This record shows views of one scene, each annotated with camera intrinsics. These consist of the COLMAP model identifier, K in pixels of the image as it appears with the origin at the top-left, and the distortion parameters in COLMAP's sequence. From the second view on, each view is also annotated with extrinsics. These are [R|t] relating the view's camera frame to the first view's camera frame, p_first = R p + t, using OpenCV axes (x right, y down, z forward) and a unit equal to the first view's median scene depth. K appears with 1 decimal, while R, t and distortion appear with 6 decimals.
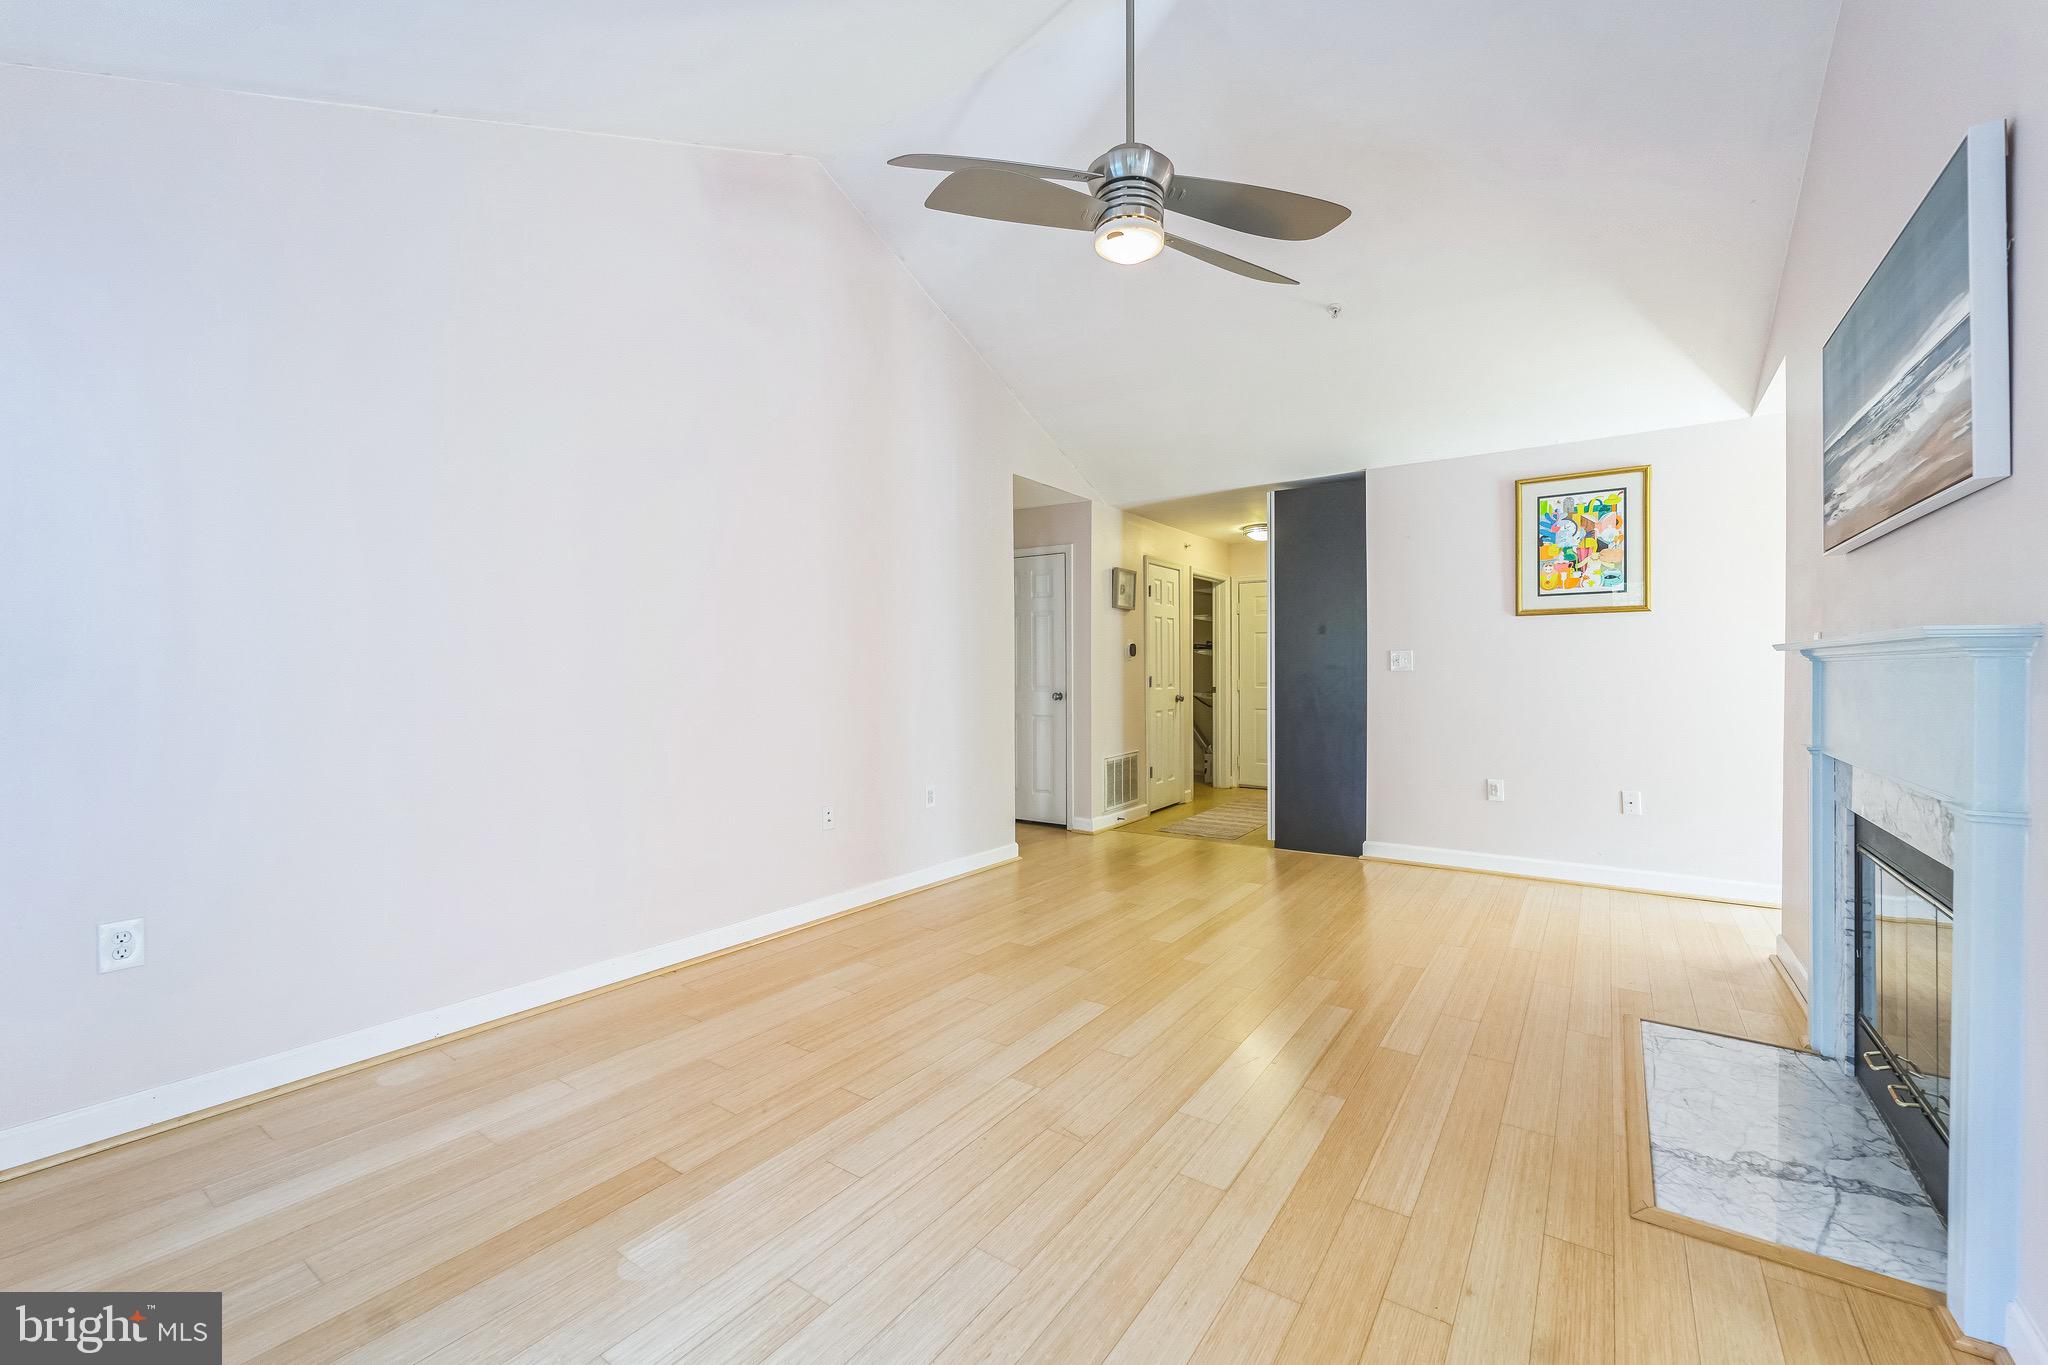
lens RADIAL K [[840.4, 0, 1035.2], [0, 840.4, 681.5], [0, 0, 1]] dist [0.001570, -0.000401]
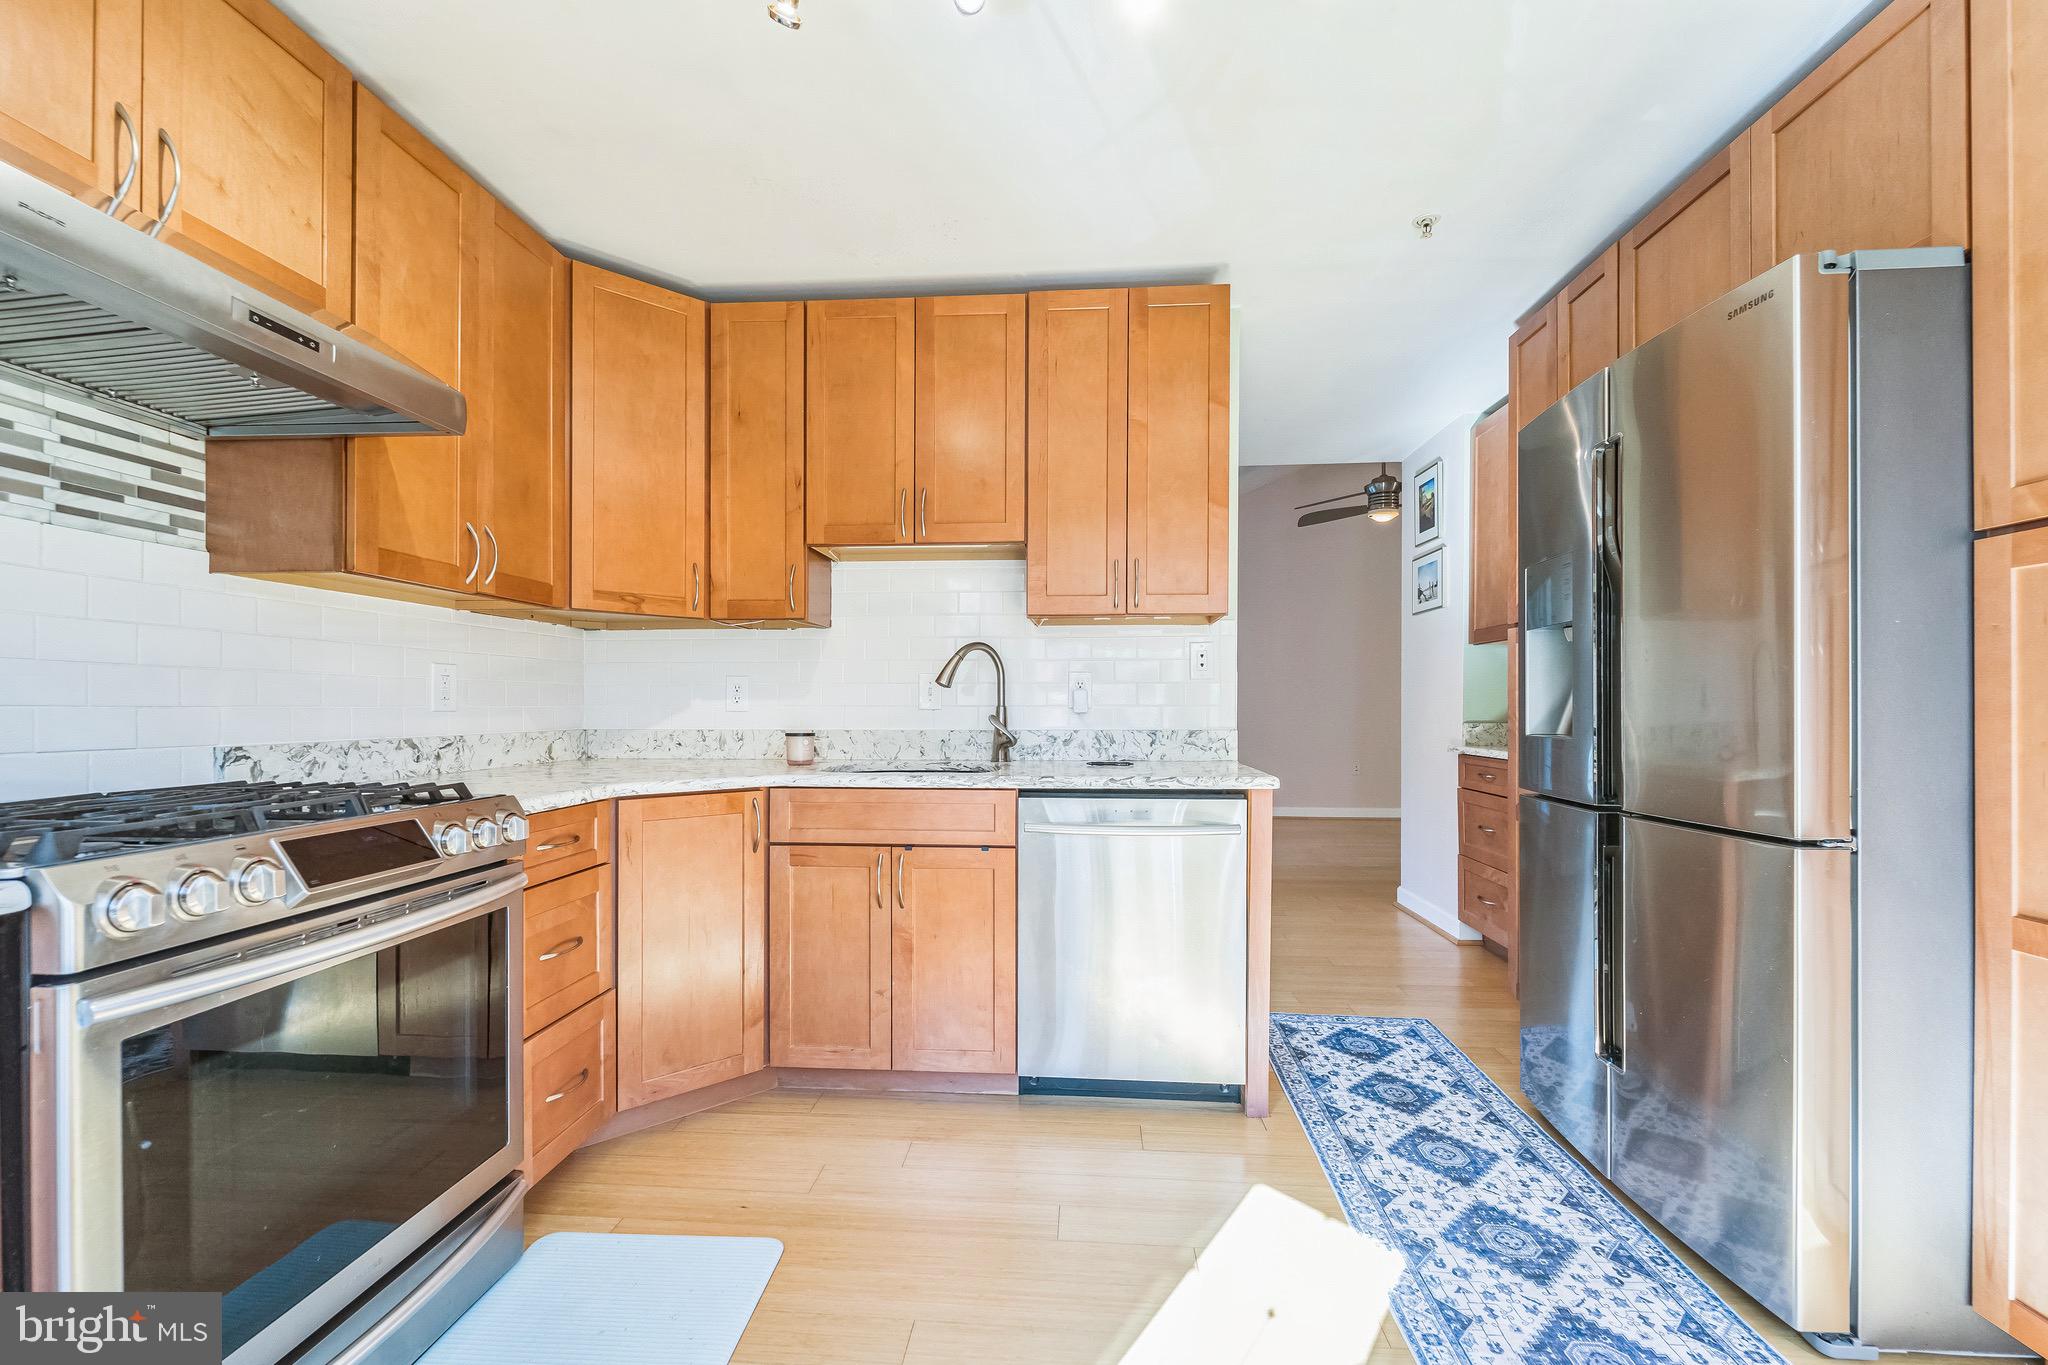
lens RADIAL K [[835.0, 0, 1026.9], [0, 835.0, 703.7], [0, 0, 1]] dist [0.000942, -0.000322]
pose [[0.506696, -0.000533, -0.862124, 0.692279], [-0.013519, 0.999872, -0.008564, 0.020153], [0.862019, 0.015994, 0.506624, -0.447021]]
